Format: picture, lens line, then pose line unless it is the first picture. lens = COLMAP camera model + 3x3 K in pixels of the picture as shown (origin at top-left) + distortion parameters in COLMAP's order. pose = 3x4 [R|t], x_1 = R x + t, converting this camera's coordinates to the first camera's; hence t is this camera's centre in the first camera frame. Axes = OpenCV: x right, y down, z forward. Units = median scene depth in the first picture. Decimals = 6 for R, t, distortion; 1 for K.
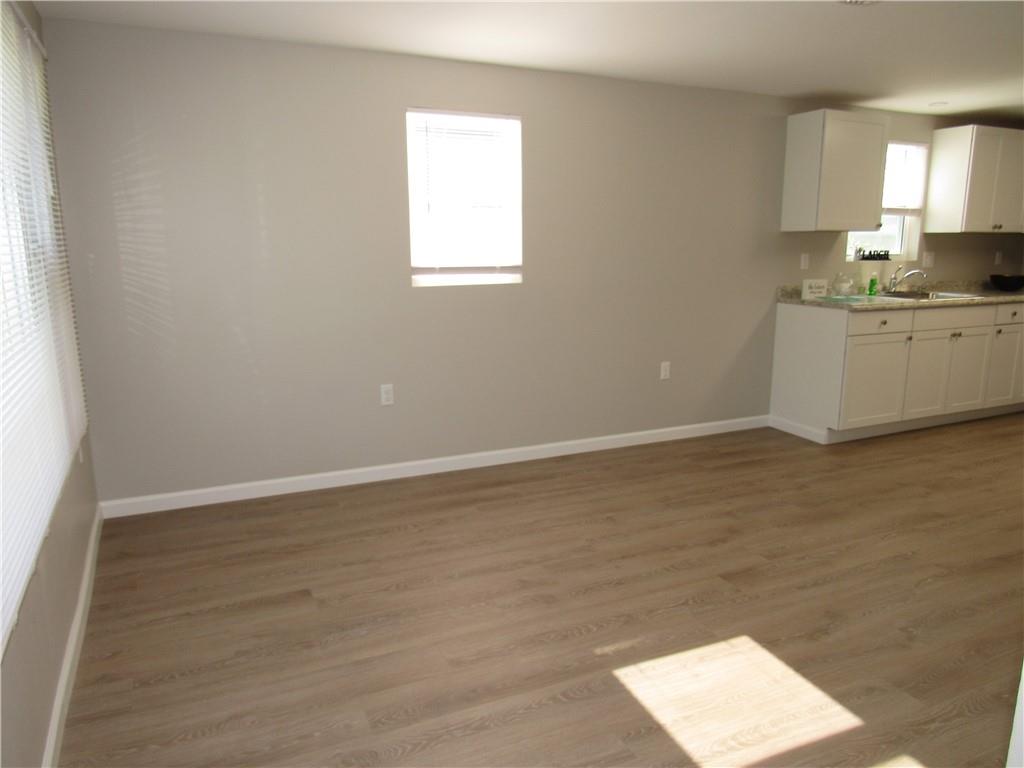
lens RADIAL K [[738.8, 0, 508.5], [0, 738.8, 386.8], [0, 0, 1]] dist [-0.026953, 0.002017]
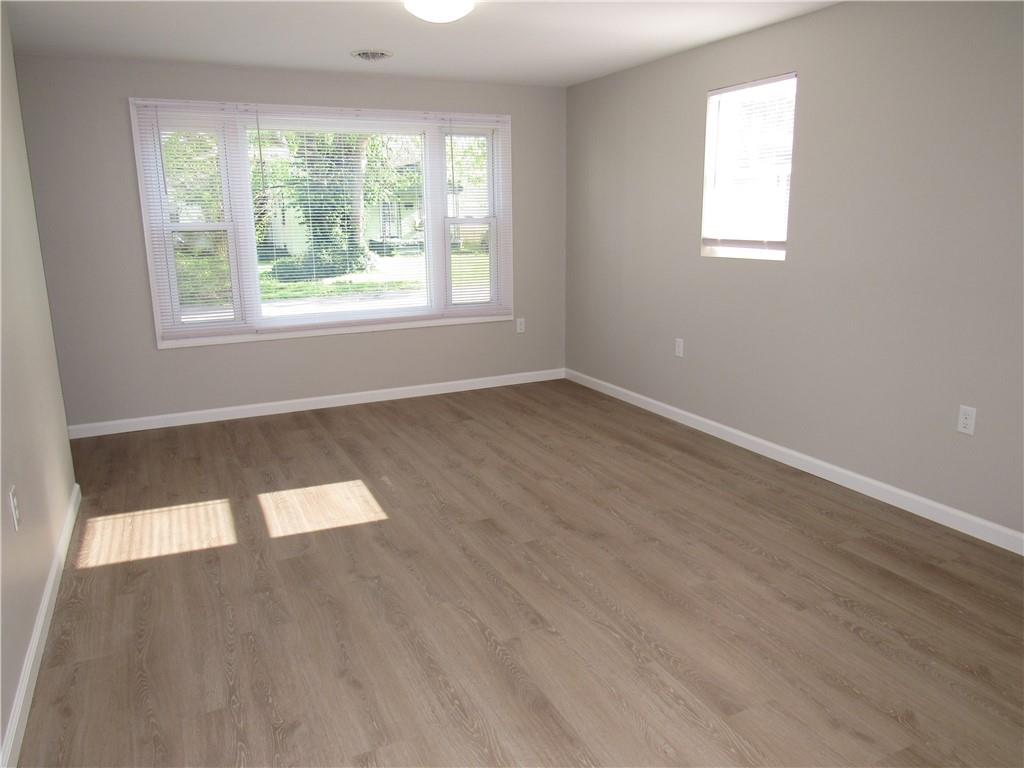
lens RADIAL K [[738.8, 0, 508.5], [0, 738.8, 386.8], [0, 0, 1]] dist [-0.026953, 0.002017]
pose [[-0.001584, 0.224599, -0.974450, 0.824995], [-0.188913, 0.956838, 0.220847, -0.114325], [0.981993, 0.184436, 0.040914, 0.588978]]
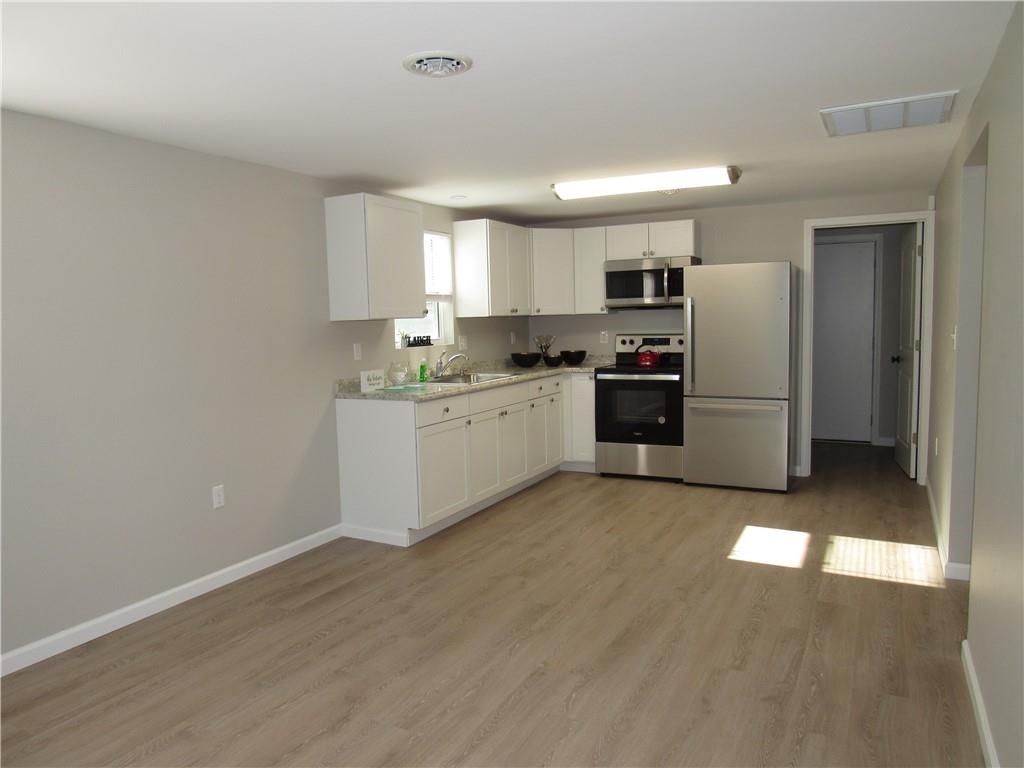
lens RADIAL K [[732.8, 0, 519.8], [0, 732.8, 382.7], [0, 0, 1]] dist [-0.027862, -0.007516]
pose [[0.789357, -0.074880, 0.609351, -0.001766], [0.145858, 0.986989, -0.067659, -0.042661], [-0.596356, 0.142286, 0.790009, 0.164740]]
